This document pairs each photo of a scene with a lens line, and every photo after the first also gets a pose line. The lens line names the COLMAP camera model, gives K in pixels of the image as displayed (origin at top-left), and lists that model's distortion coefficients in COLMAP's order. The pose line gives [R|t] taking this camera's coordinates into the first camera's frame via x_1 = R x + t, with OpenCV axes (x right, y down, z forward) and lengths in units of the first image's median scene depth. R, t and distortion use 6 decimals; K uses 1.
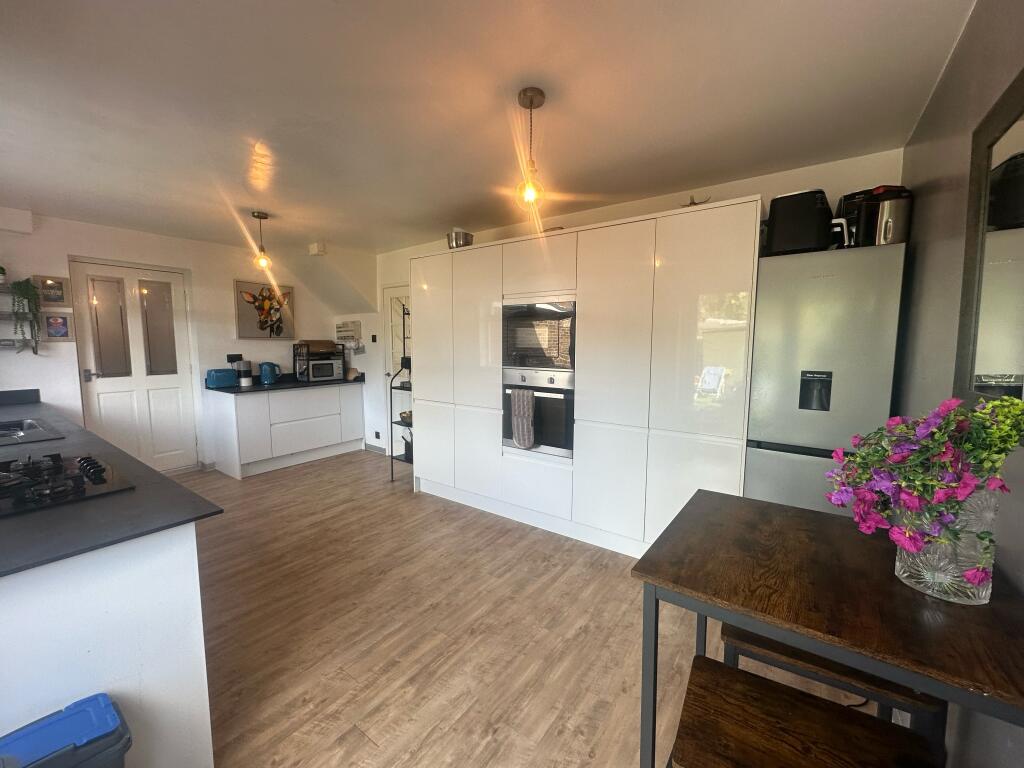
lens RADIAL K [[406.1, 0, 513.4], [0, 406.1, 386.1], [0, 0, 1]] dist [-0.004352, -0.000178]
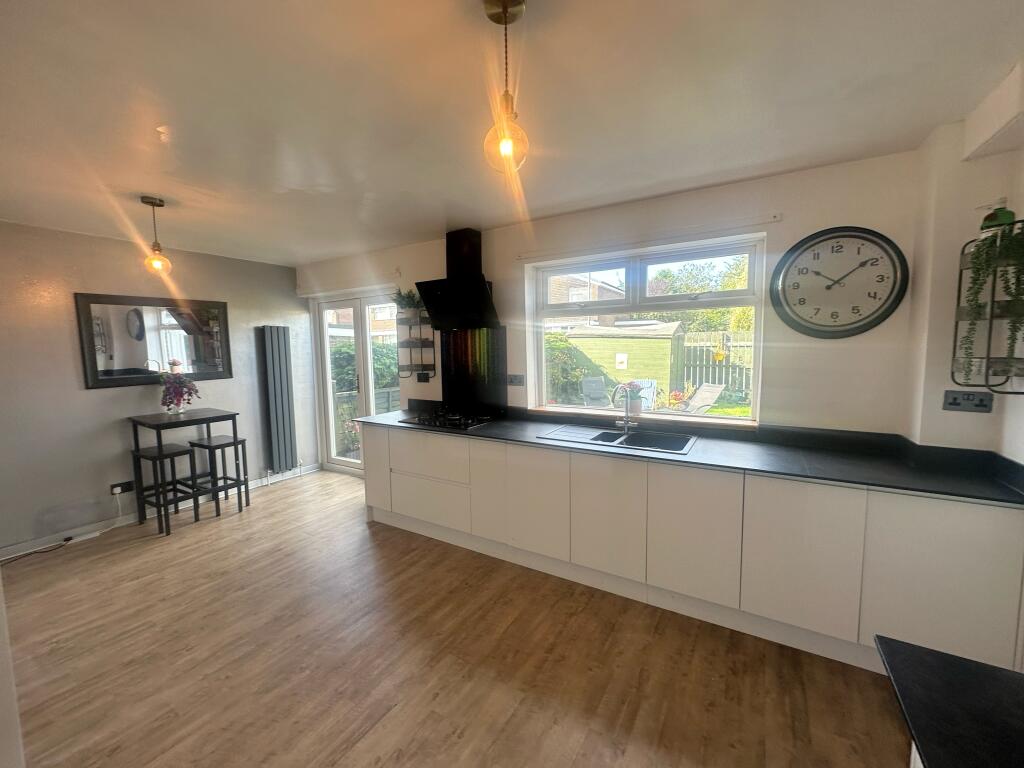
lens RADIAL K [[406.1, 0, 514.7], [0, 406.1, 383.3], [0, 0, 1]] dist [-0.004352, -0.000178]
pose [[-0.997362, 0.014504, -0.071124, -0.628214], [0.000953, 0.982365, 0.186968, -0.180470], [0.072581, 0.186407, -0.979788, 1.443631]]
